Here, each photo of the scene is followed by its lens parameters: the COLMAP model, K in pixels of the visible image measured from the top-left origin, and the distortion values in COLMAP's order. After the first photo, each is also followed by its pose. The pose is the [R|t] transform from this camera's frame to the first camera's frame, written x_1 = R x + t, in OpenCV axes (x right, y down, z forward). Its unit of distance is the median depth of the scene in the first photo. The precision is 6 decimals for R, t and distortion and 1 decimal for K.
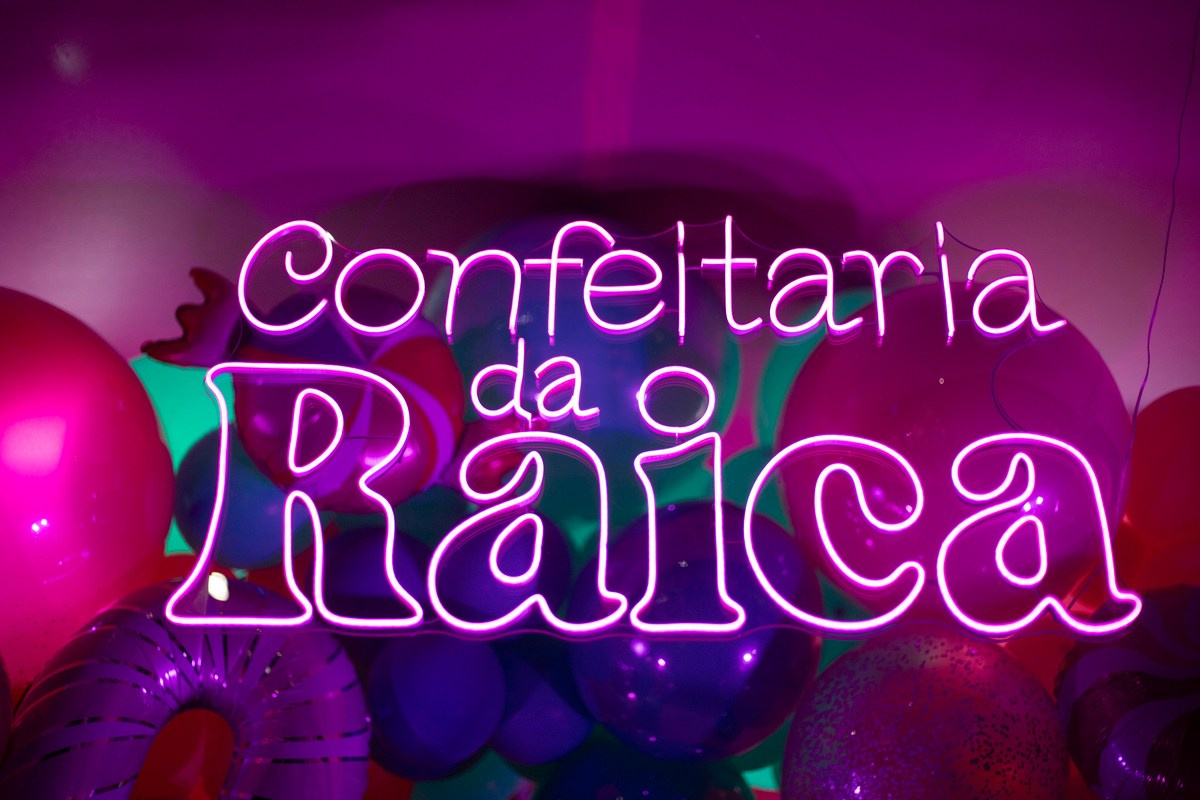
lens RADIAL K [[1734.2, 0, 600.0], [0, 1734.2, 400.0], [0, 0, 1]] dist [-0.125076, 0.123230]
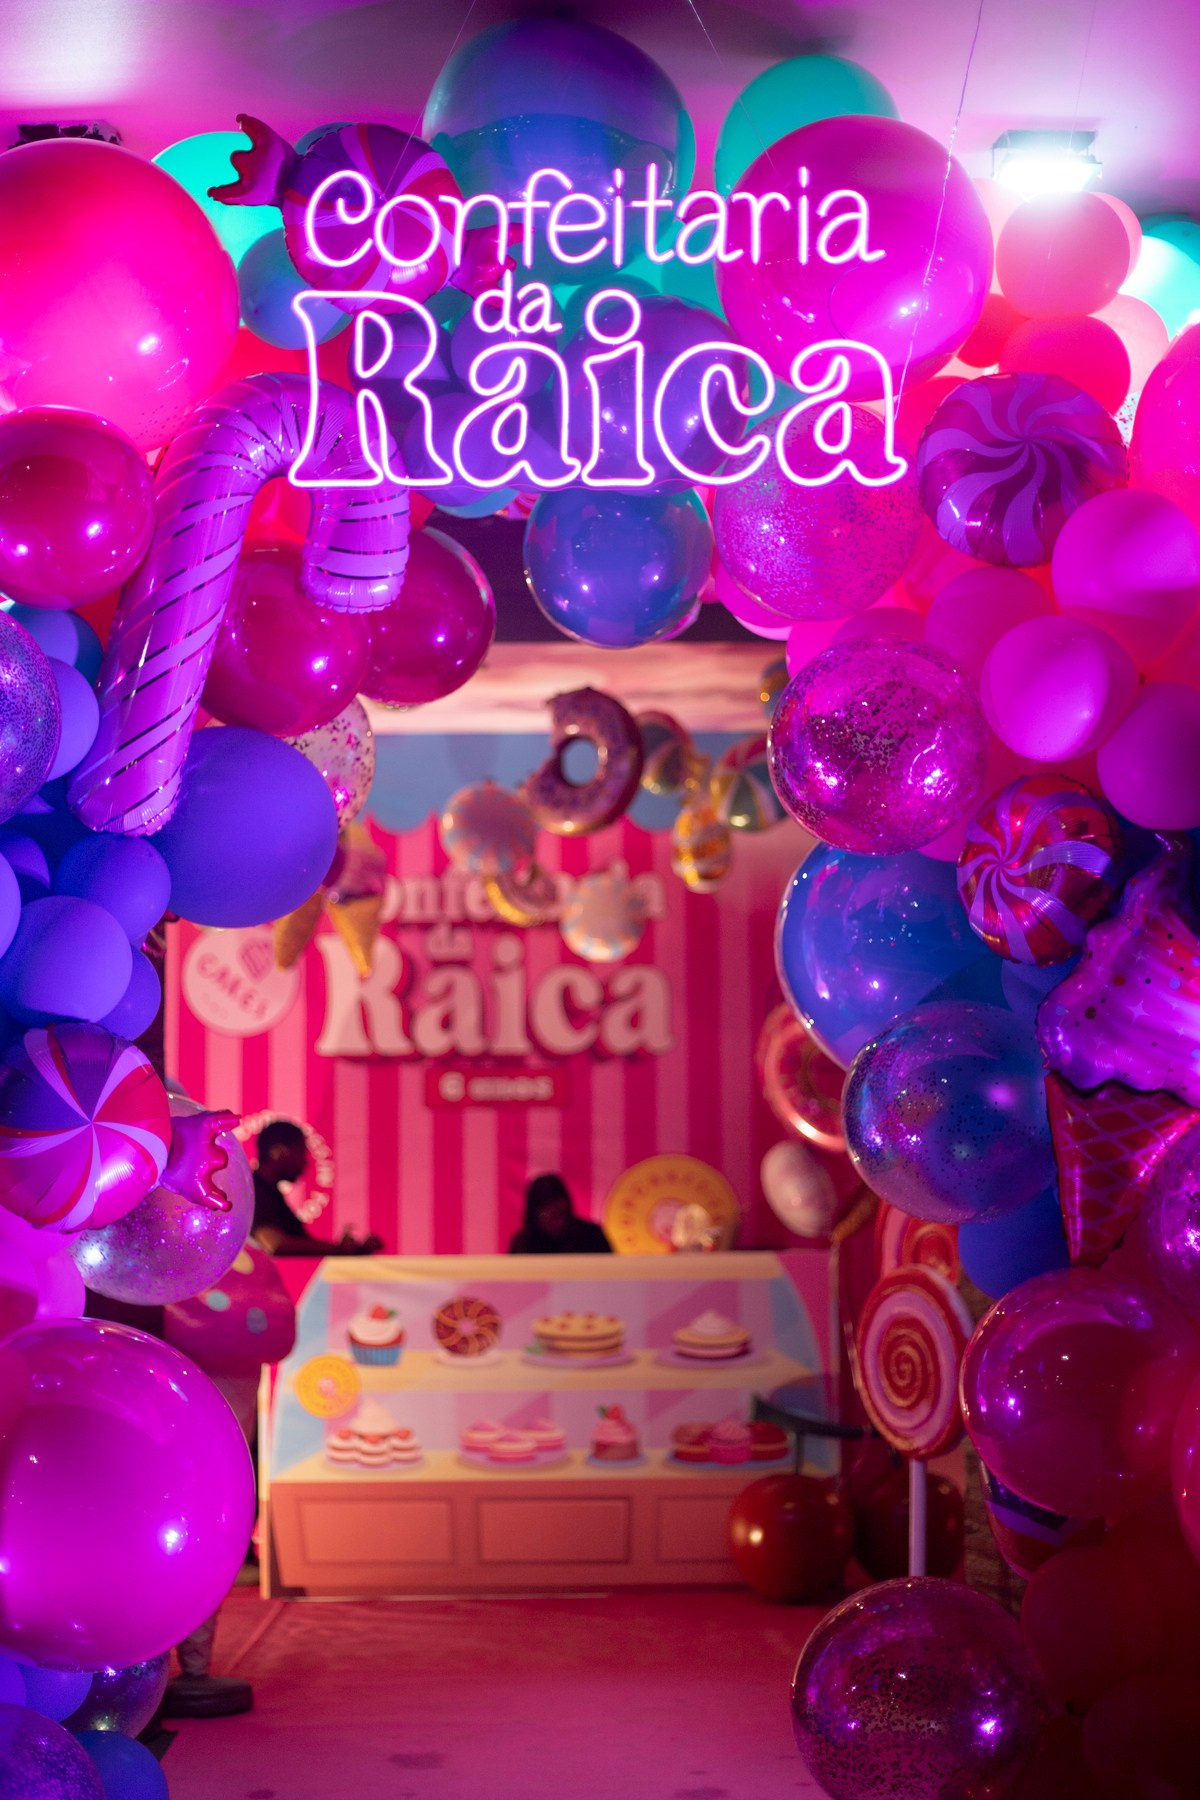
lens RADIAL K [[2601.4, 0, 606.5], [0, 2601.4, 774.1], [0, 0, 1]] dist [-0.125076, 0.123230]
pose [[0.999662, -0.014377, -0.021669, 0.080276], [0.022402, 0.899267, 0.436826, -0.615097], [0.013206, -0.437164, 0.899285, -1.165544]]
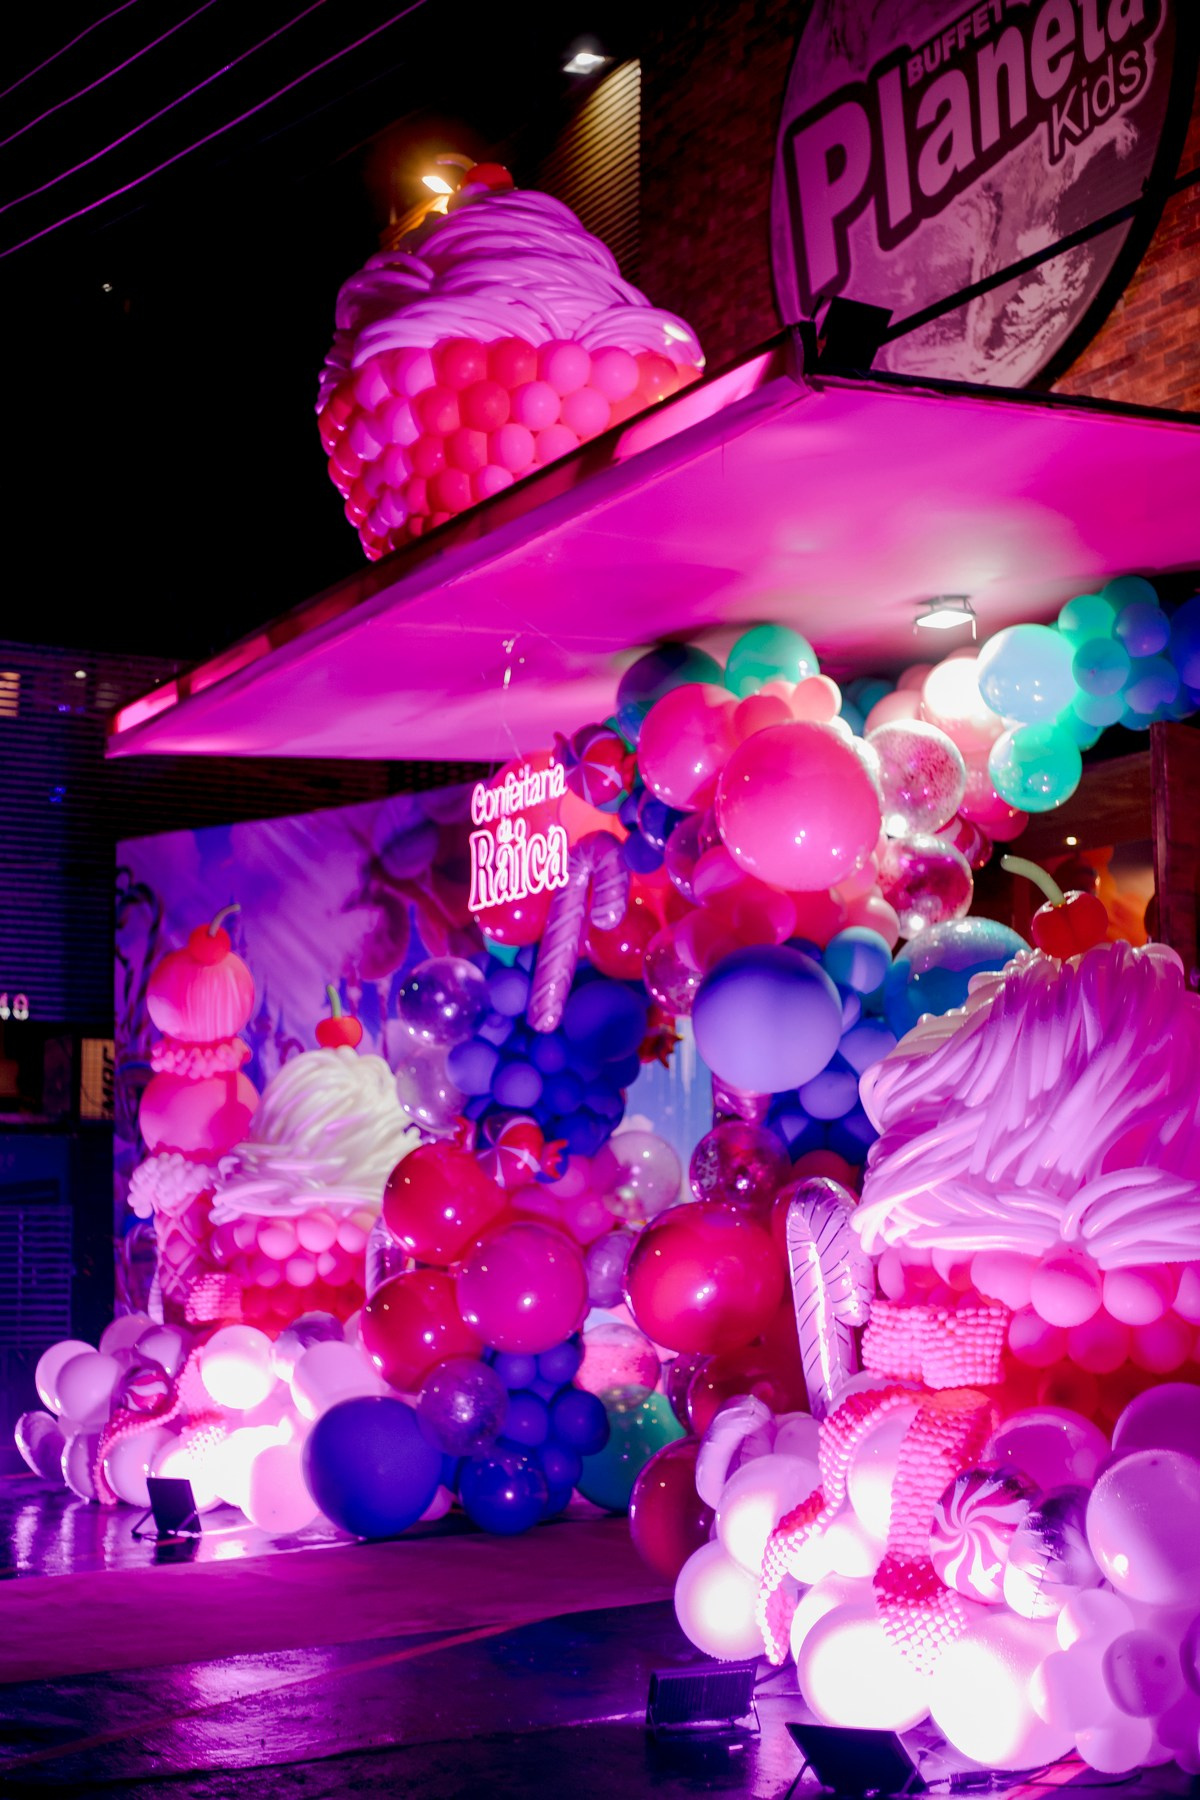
lens RADIAL K [[2601.4, 0, 606.5], [0, 2601.4, 774.1], [0, 0, 1]] dist [-0.125076, 0.123230]
pose [[0.466370, -0.170303, -0.868041, 5.155550], [0.517608, 0.848300, 0.111664, -0.648933], [0.717343, -0.501381, 0.483772, -1.589703]]
